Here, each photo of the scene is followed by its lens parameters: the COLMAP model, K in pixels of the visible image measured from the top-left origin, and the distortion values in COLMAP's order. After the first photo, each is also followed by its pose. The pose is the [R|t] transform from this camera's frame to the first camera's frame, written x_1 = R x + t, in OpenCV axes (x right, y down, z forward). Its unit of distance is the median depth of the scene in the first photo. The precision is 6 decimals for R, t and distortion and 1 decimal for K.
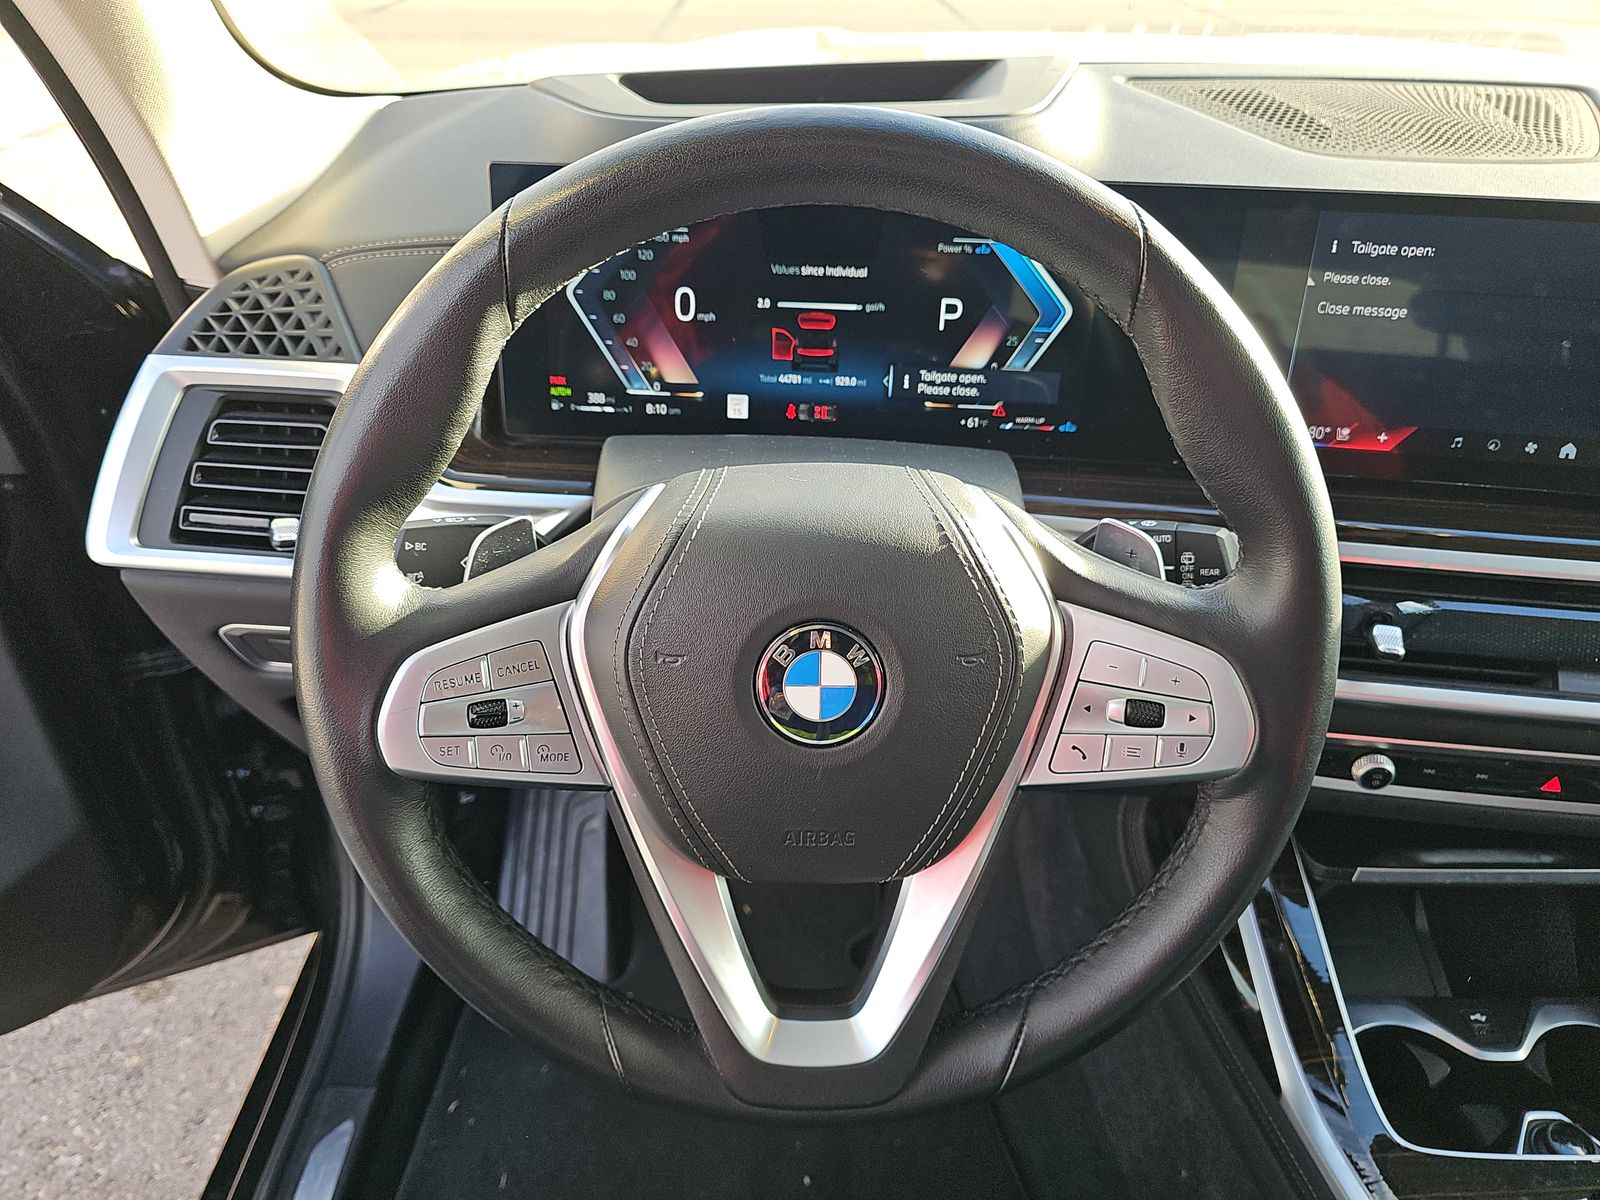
lens RADIAL K [[1092.0, 0, 801.4], [0, 1092.0, 627.2], [0, 0, 1]] dist [0.064550, -0.090636]
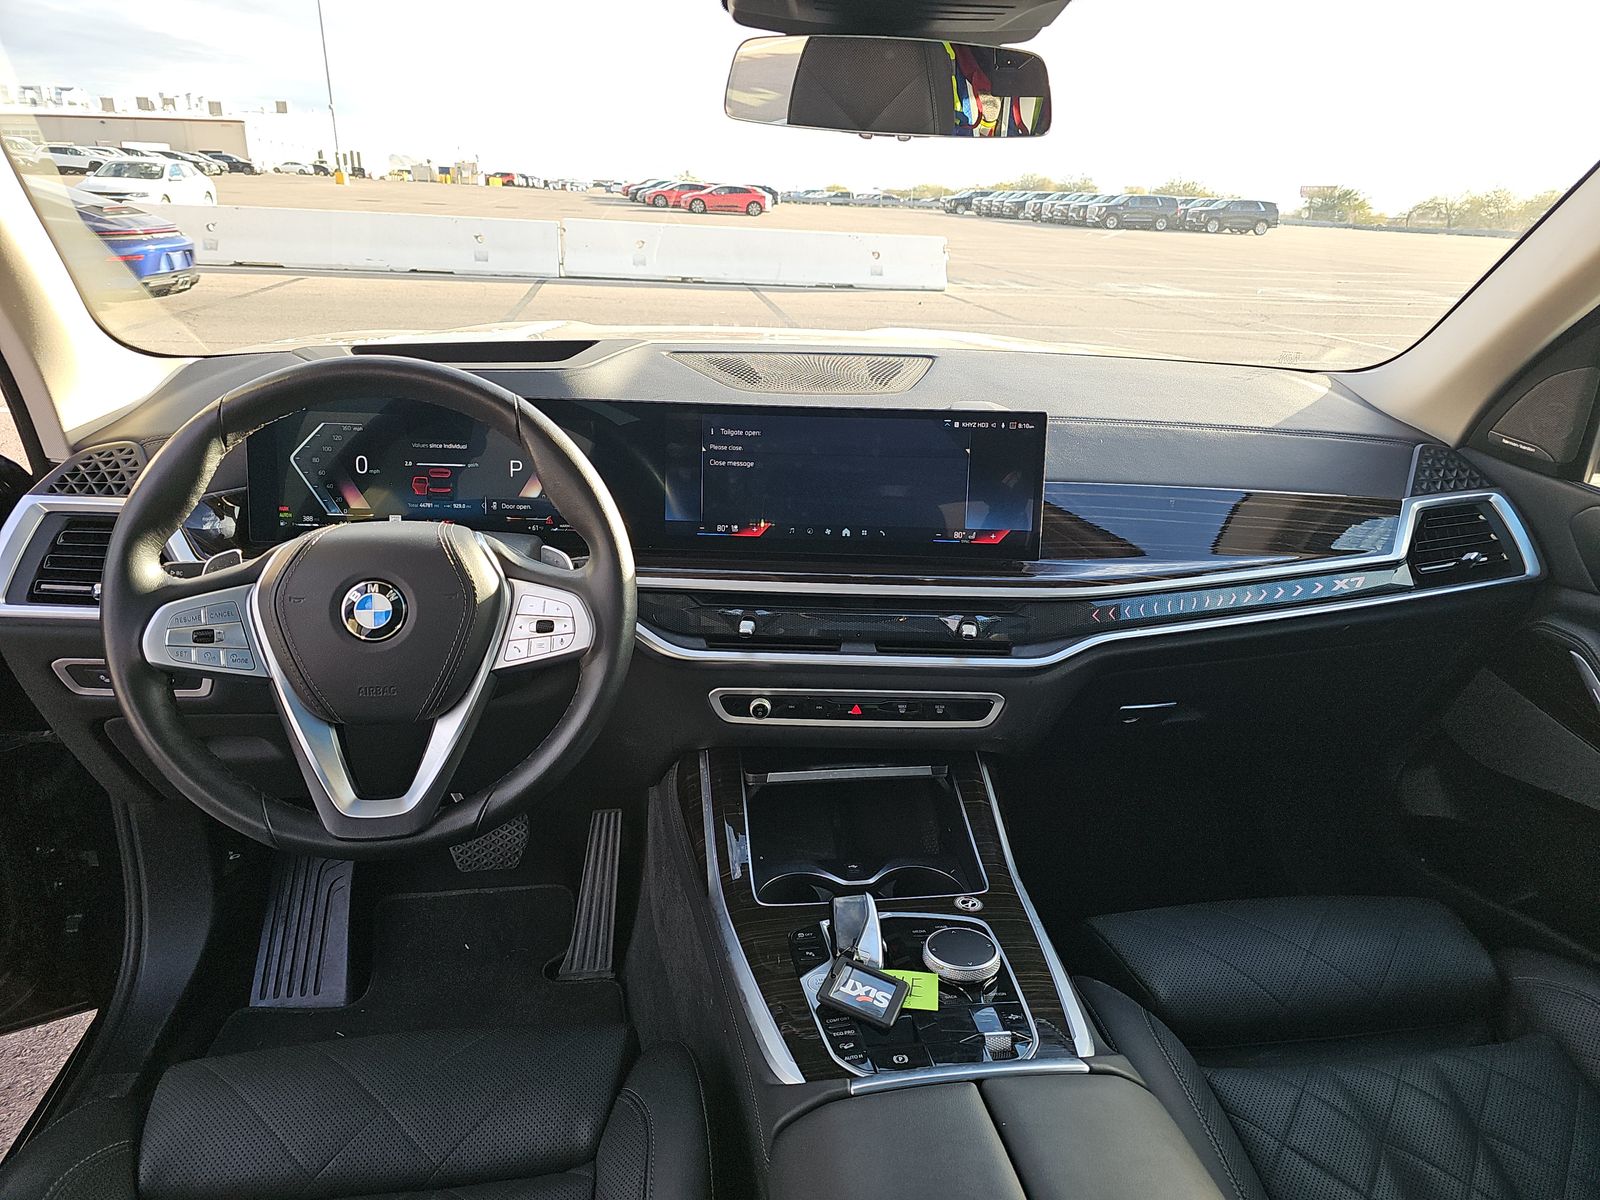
lens RADIAL K [[1055.9, 0, 825.8], [0, 1055.9, 598.9], [0, 0, 1]] dist [-0.001962, -0.006054]
pose [[0.985910, -0.027924, 0.164928, 0.342505], [0.066057, 0.970827, -0.230505, 0.353141], [-0.153680, 0.238151, 0.958992, -0.682188]]
